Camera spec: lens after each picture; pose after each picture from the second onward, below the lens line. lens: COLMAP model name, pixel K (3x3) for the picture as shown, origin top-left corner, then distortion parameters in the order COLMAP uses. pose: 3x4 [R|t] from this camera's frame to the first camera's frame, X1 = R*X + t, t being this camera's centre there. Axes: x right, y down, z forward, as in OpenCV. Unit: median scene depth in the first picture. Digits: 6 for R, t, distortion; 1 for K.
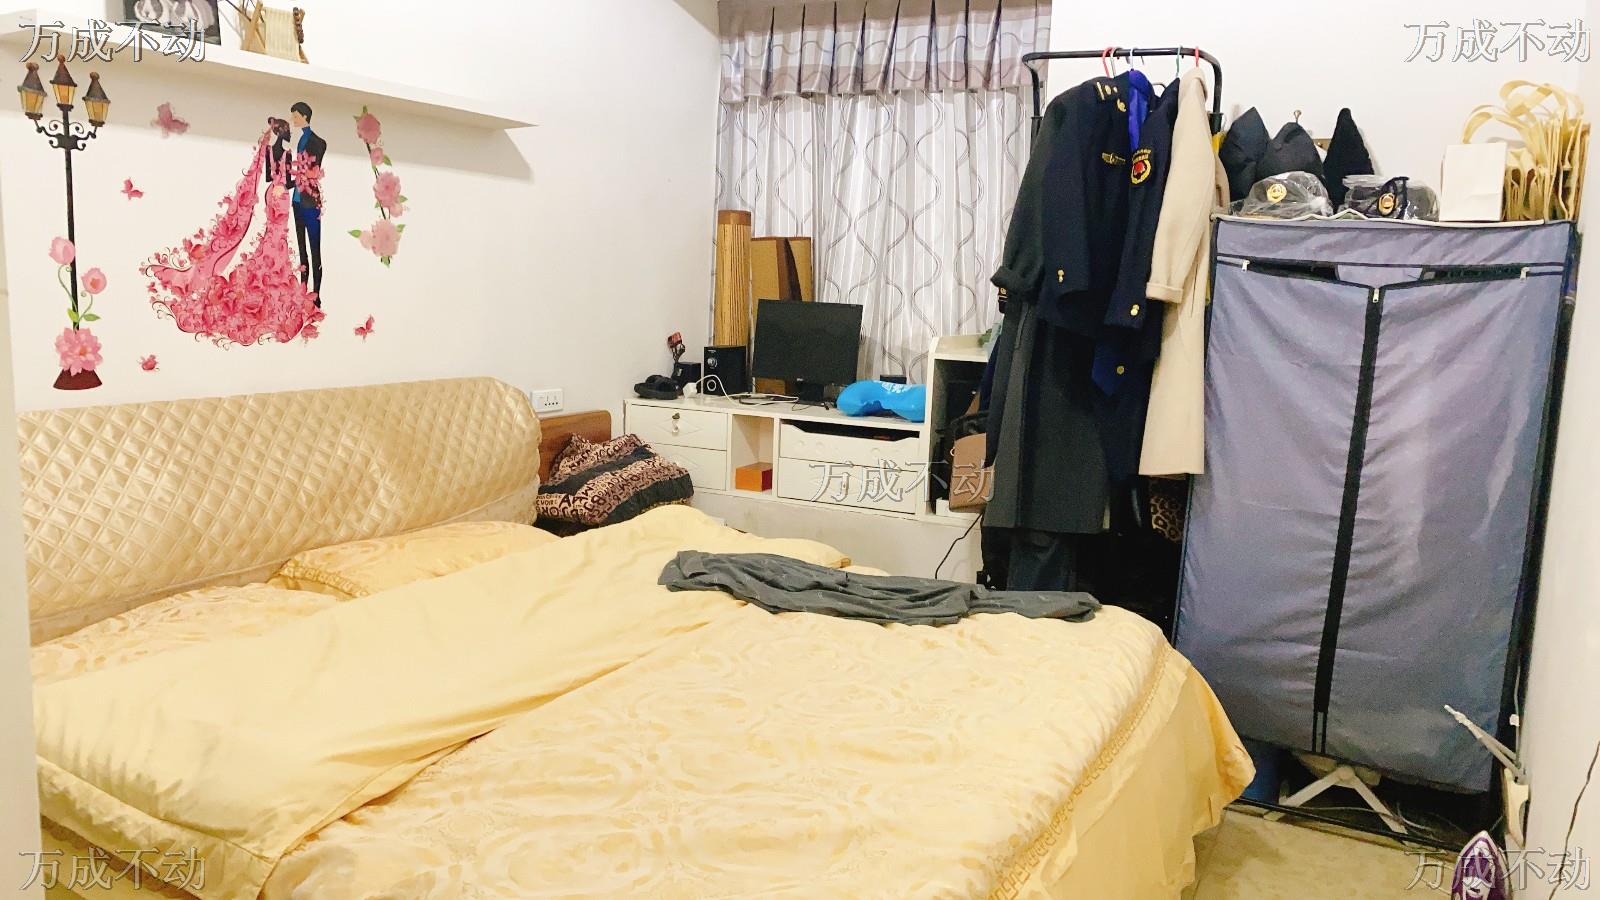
lens RADIAL K [[1196.6, 0, 801.1], [0, 1196.6, 453.2], [0, 0, 1]] dist [-0.002414, 0.009744]
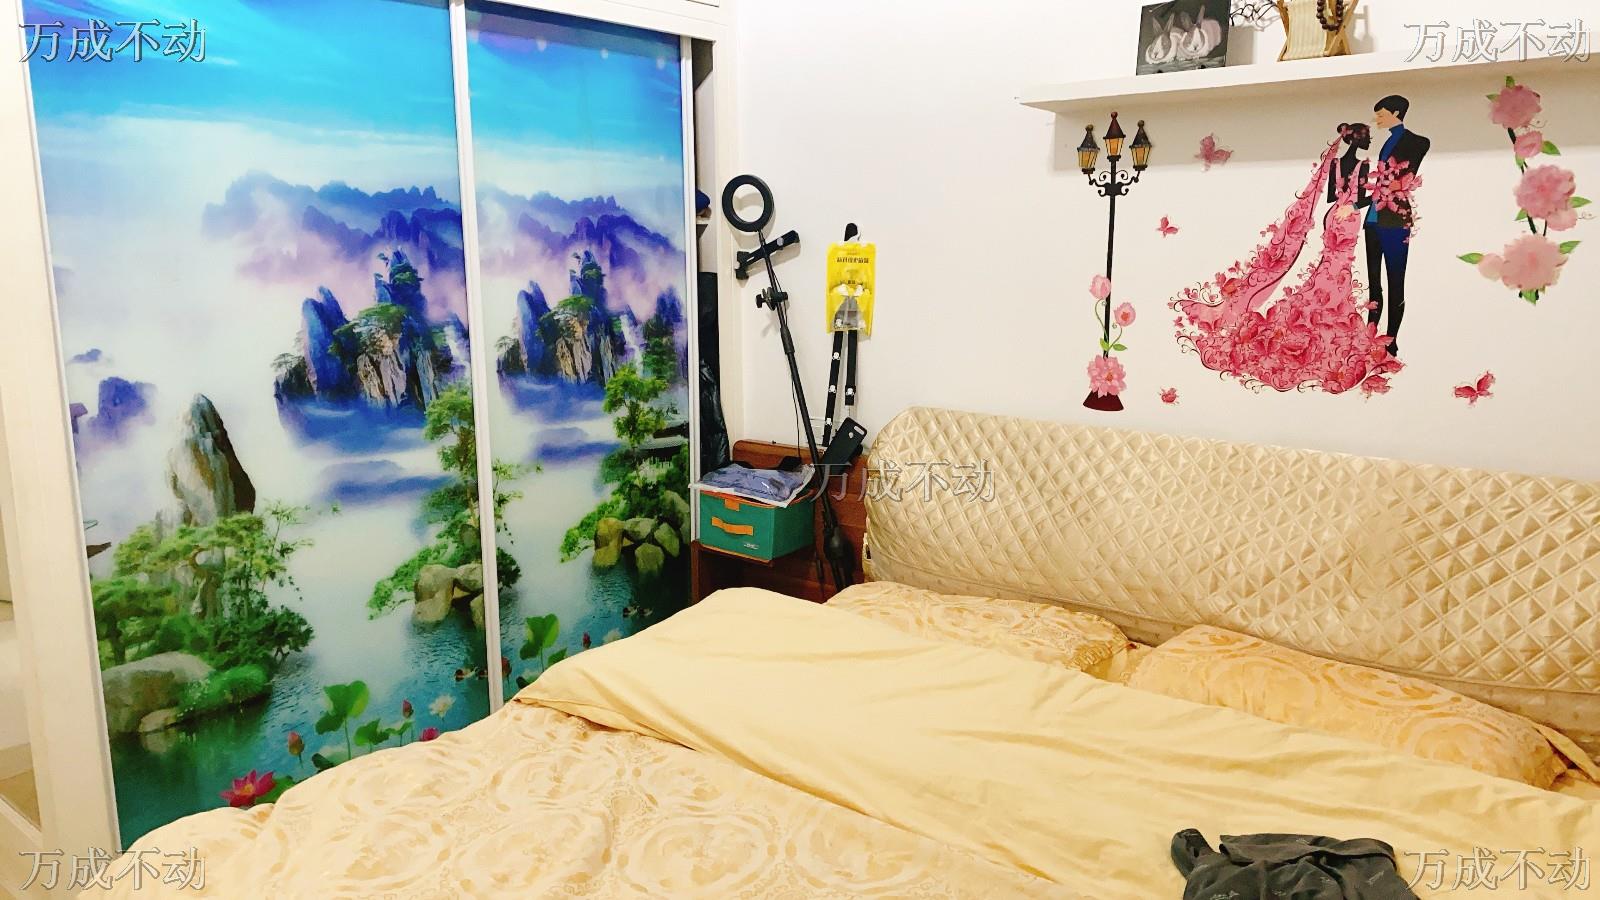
lens RADIAL K [[1196.6, 0, 801.0], [0, 1196.6, 446.2], [0, 0, 1]] dist [-0.002414, 0.009744]
pose [[-0.232291, 0.138056, -0.962799, 0.482991], [-0.142429, 0.974377, 0.174079, -0.156289], [0.962162, 0.177567, -0.206676, 0.863670]]
